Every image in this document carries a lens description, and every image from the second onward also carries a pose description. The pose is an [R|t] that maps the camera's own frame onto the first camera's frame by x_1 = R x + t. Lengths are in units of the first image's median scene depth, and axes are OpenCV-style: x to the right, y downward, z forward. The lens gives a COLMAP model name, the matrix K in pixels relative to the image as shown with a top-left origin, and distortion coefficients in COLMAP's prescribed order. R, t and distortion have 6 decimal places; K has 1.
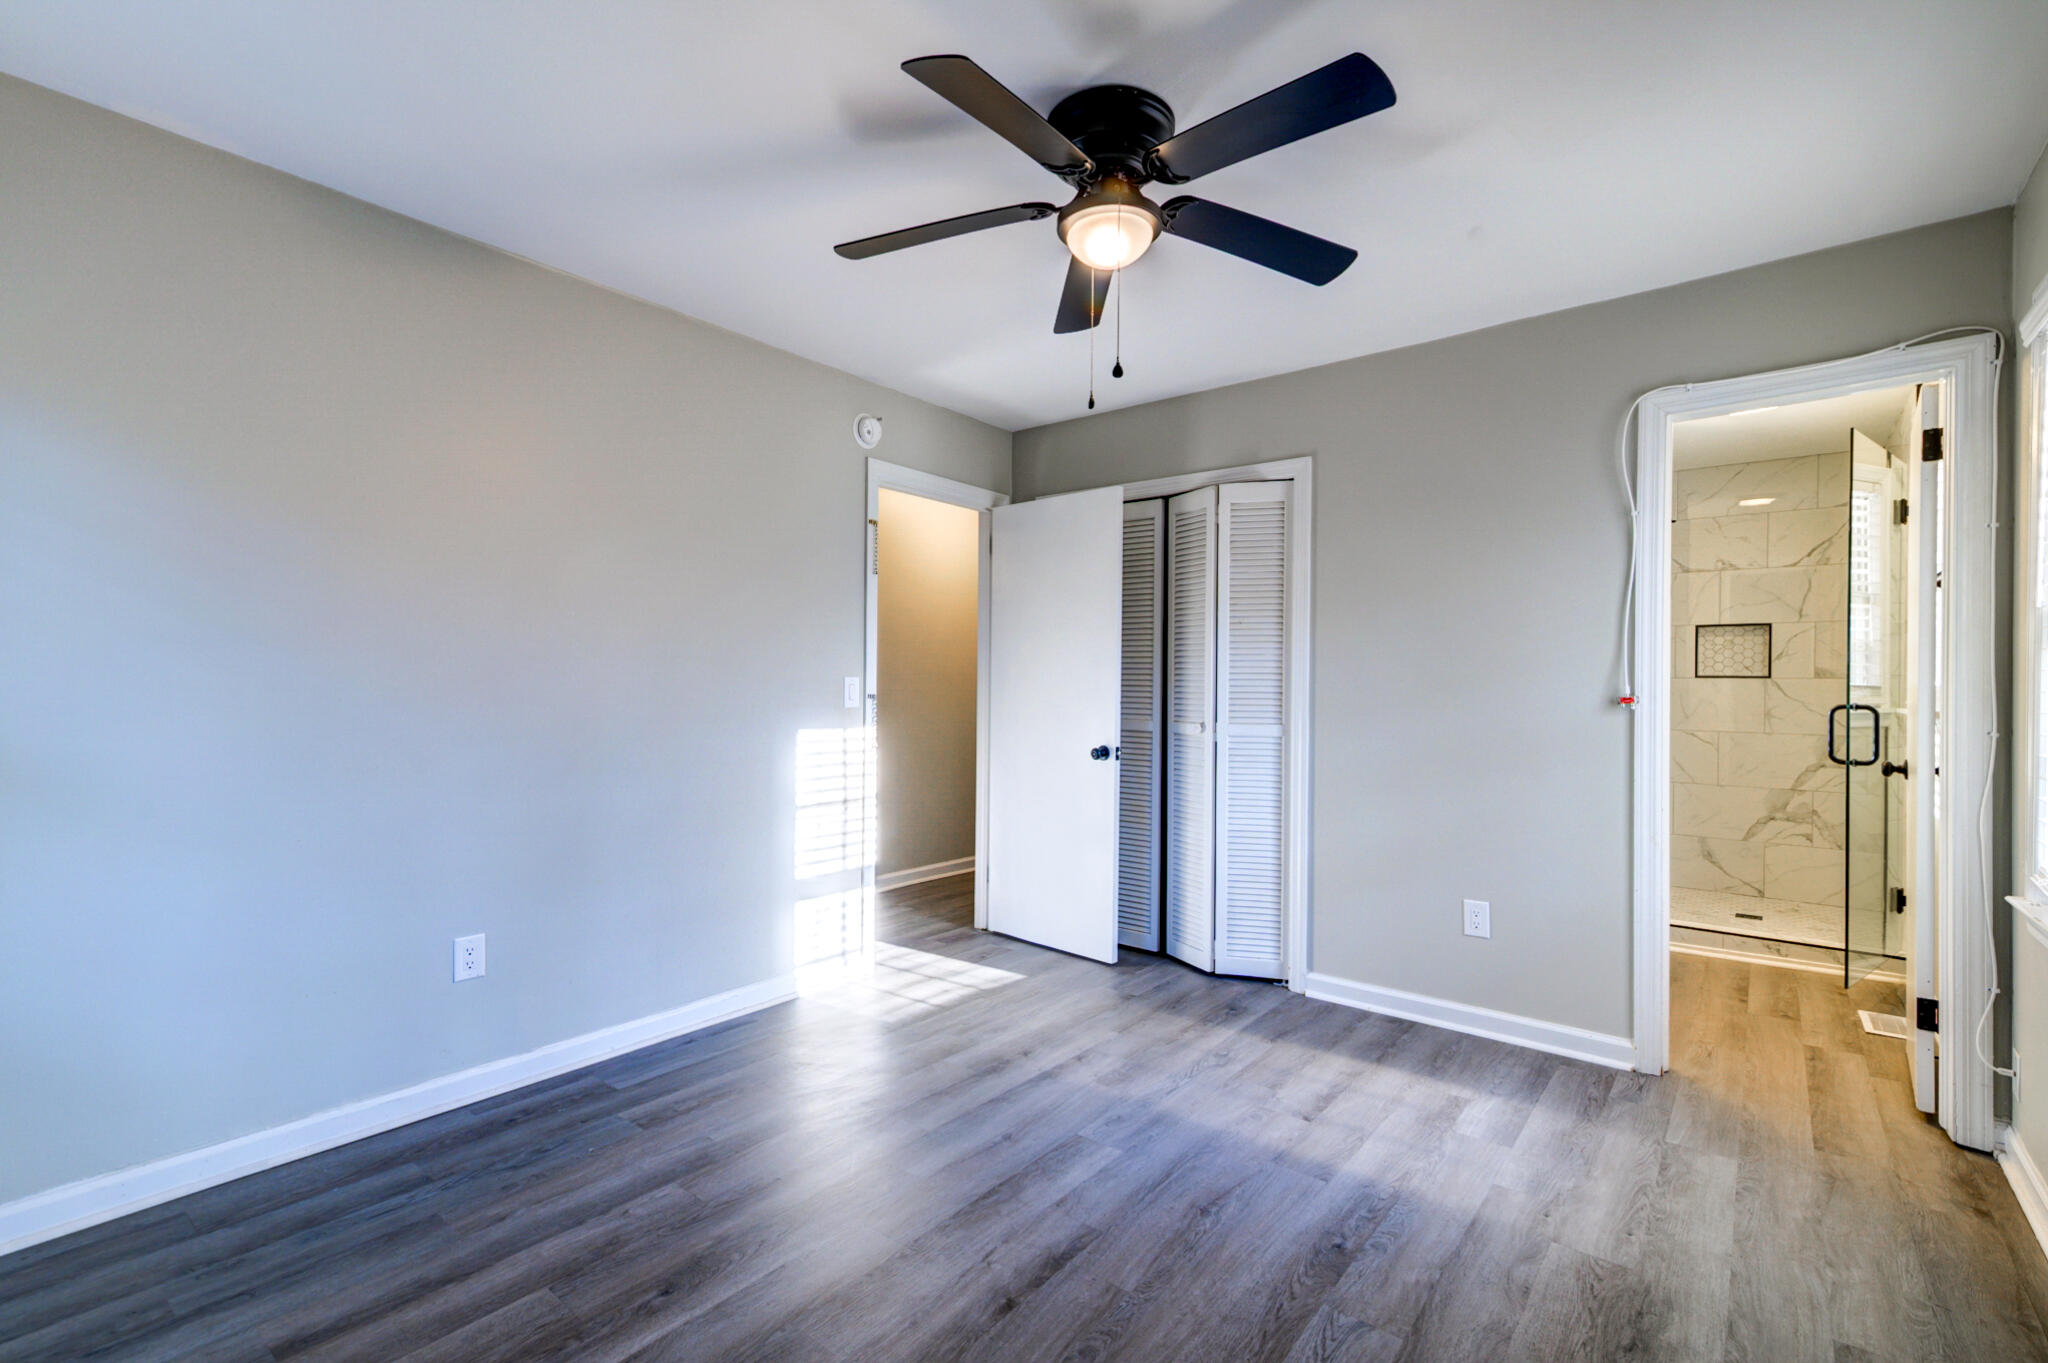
lens RADIAL K [[918.0, 0, 1021.6], [0, 918.0, 686.1], [0, 0, 1]] dist [0.019380, -0.000387]
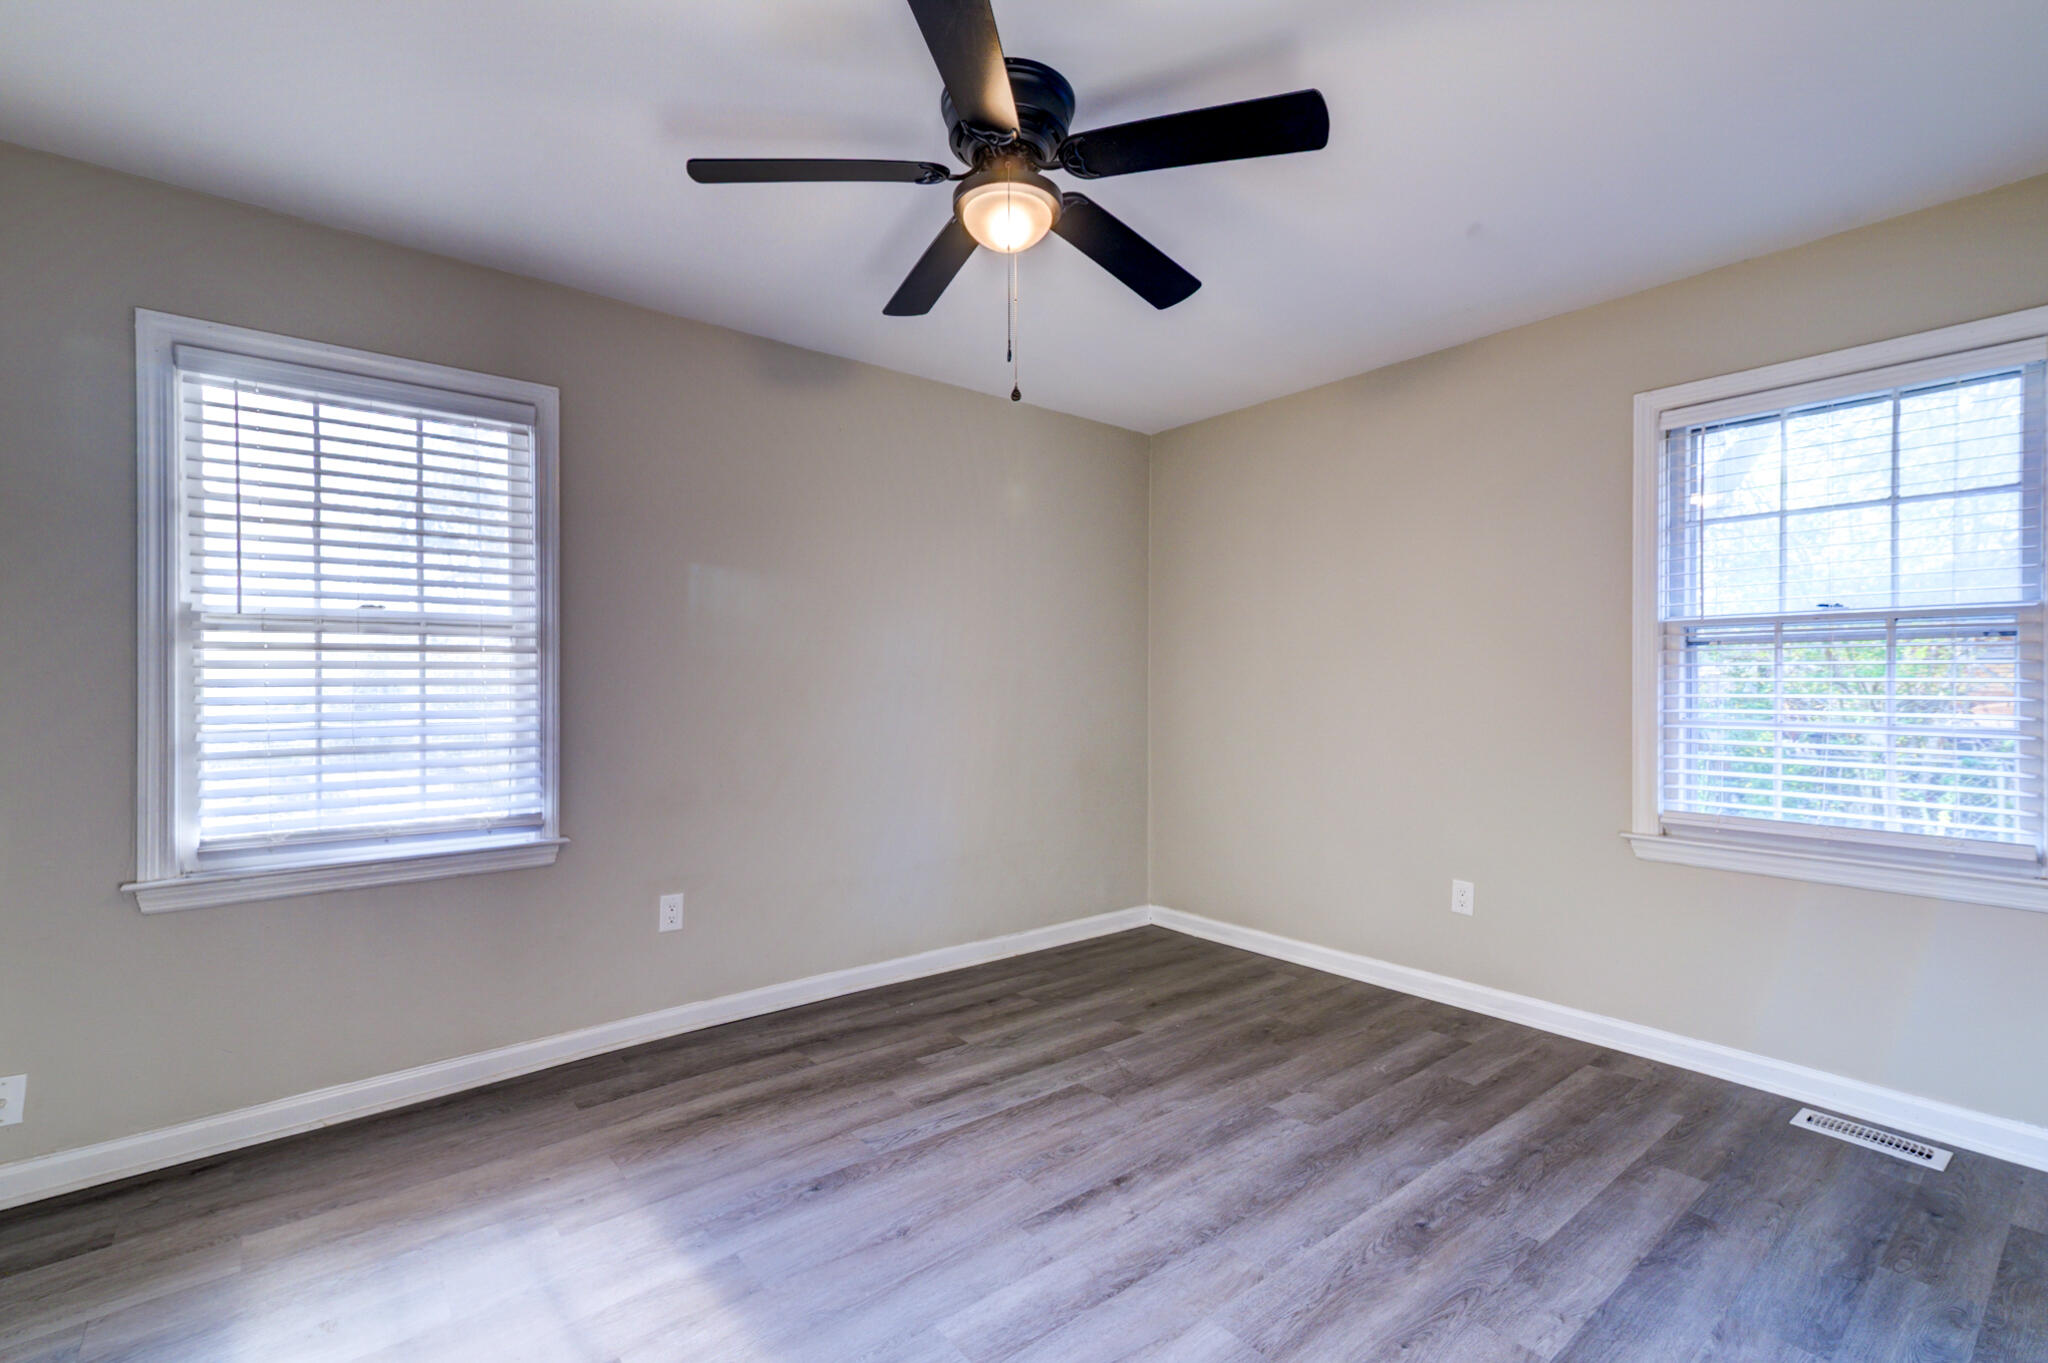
lens RADIAL K [[918.0, 0, 1021.6], [0, 918.0, 686.1], [0, 0, 1]] dist [0.019380, -0.000387]
pose [[-0.978417, -0.009248, 0.206435, -0.124043], [-0.007009, 0.999908, 0.011575, -0.013114], [-0.206523, 0.009878, -0.978392, 2.033138]]
